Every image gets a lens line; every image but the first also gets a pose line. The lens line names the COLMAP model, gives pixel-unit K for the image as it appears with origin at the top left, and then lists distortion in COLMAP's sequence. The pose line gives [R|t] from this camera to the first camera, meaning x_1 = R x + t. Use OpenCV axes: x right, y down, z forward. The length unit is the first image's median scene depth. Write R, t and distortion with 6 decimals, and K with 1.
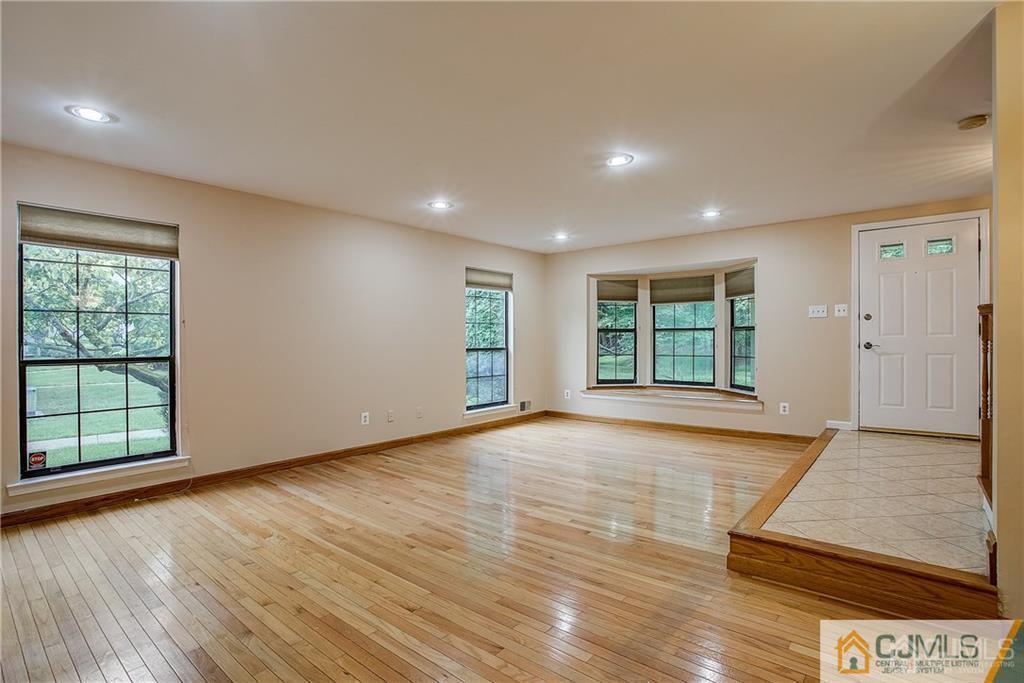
lens RADIAL K [[504.9, 0, 509.1], [0, 504.9, 349.4], [0, 0, 1]] dist [-0.078947, 0.033747]
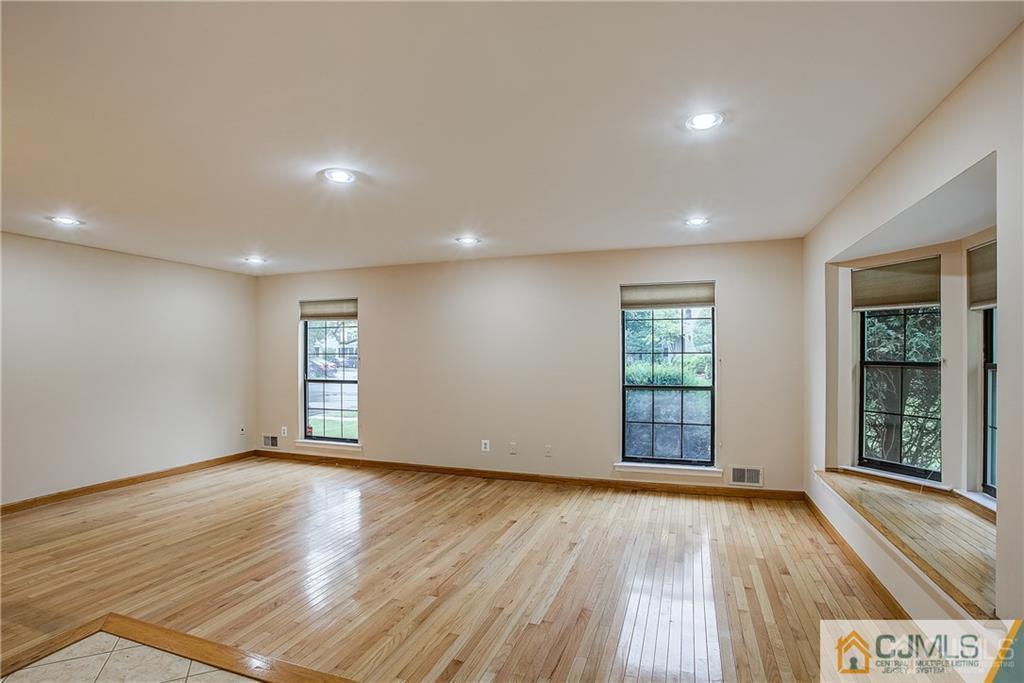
lens RADIAL K [[489.3, 0, 514.6], [0, 489.3, 358.9], [0, 0, 1]] dist [-0.070531, 0.000368]
pose [[0.364270, 0.003046, -0.931288, 0.706381], [-0.025923, 0.999640, -0.006870, -0.041901], [0.930932, 0.026644, 0.364218, 0.666310]]
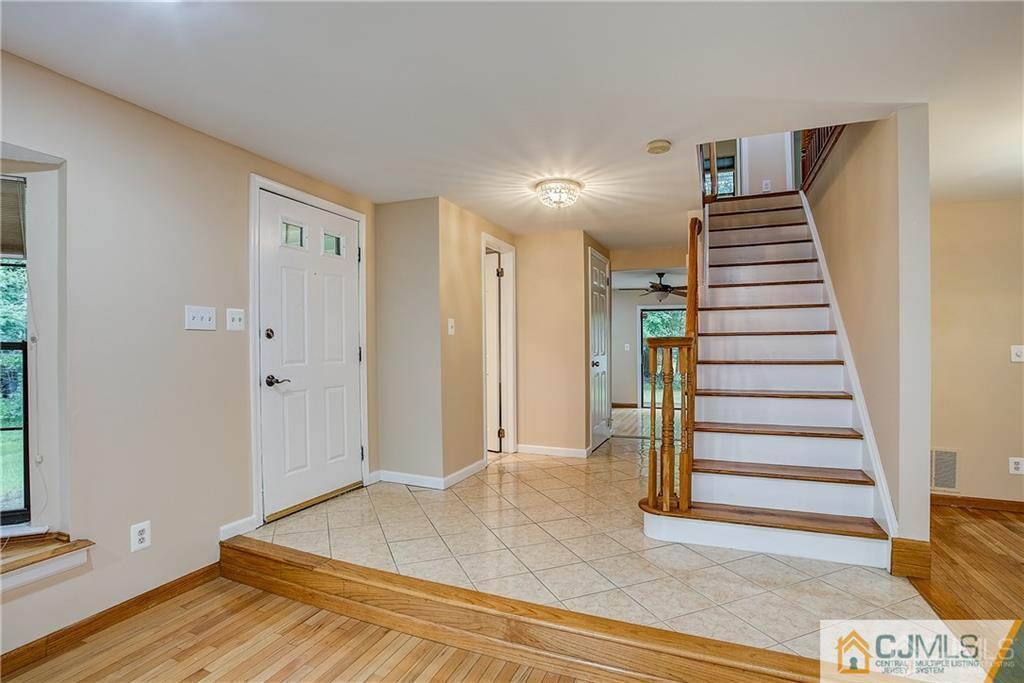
lens RADIAL K [[502.3, 0, 512.0], [0, 502.3, 341.5], [0, 0, 1]] dist [-0.069662, 0.027688]
pose [[-0.301269, 0.014288, 0.953432, 0.054655], [0.018354, 0.999789, -0.009183, -0.043187], [-0.953363, 0.014733, -0.301468, 0.860247]]
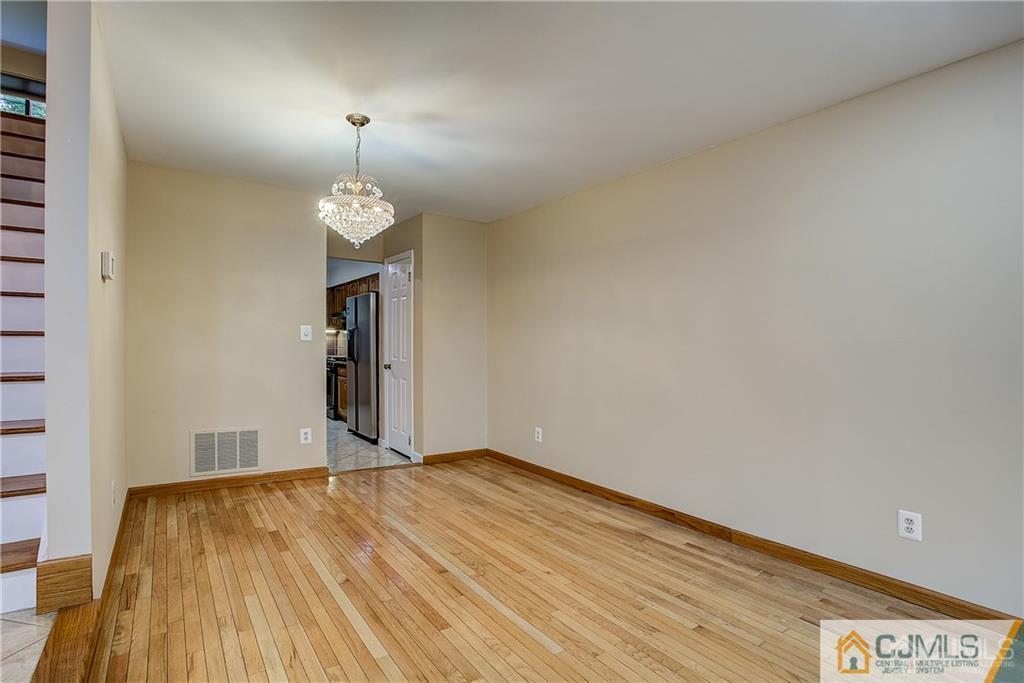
lens RADIAL K [[502.3, 0, 512.0], [0, 502.3, 341.5], [0, 0, 1]] dist [-0.069662, 0.027688]
pose [[-0.968220, -0.011547, 0.249834, -0.011450], [-0.009919, 0.999921, 0.007772, -0.014198], [-0.249904, 0.005046, -0.968257, 0.623447]]
